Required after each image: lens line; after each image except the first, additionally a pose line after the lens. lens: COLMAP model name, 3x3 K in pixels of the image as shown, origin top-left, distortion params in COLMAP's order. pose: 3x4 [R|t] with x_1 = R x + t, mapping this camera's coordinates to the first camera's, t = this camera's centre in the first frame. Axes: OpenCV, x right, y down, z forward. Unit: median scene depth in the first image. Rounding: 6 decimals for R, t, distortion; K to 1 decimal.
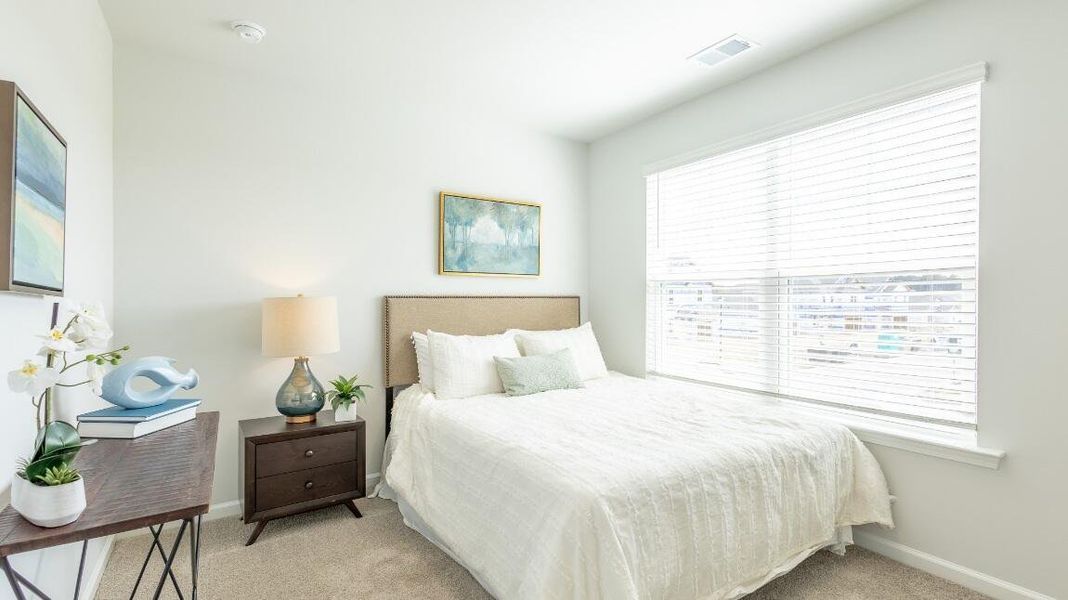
lens RADIAL K [[497.3, 0, 534.0], [0, 497.3, 300.0], [0, 0, 1]] dist [0.012678, 0.000152]
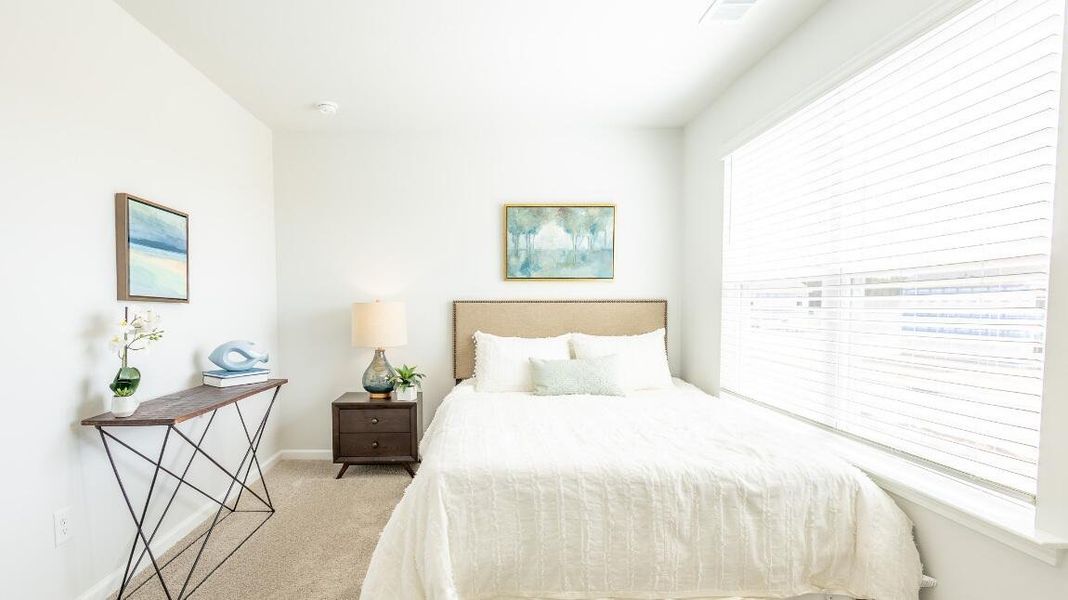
lens RADIAL K [[547.8, 0, 532.1], [0, 547.8, 333.8], [0, 0, 1]] dist [0.014410, -0.000164]
pose [[0.830631, 0.030681, -0.555977, 0.577441], [0.000610, 0.998430, 0.056009, -0.003116], [0.556823, -0.046862, 0.829308, 0.033084]]
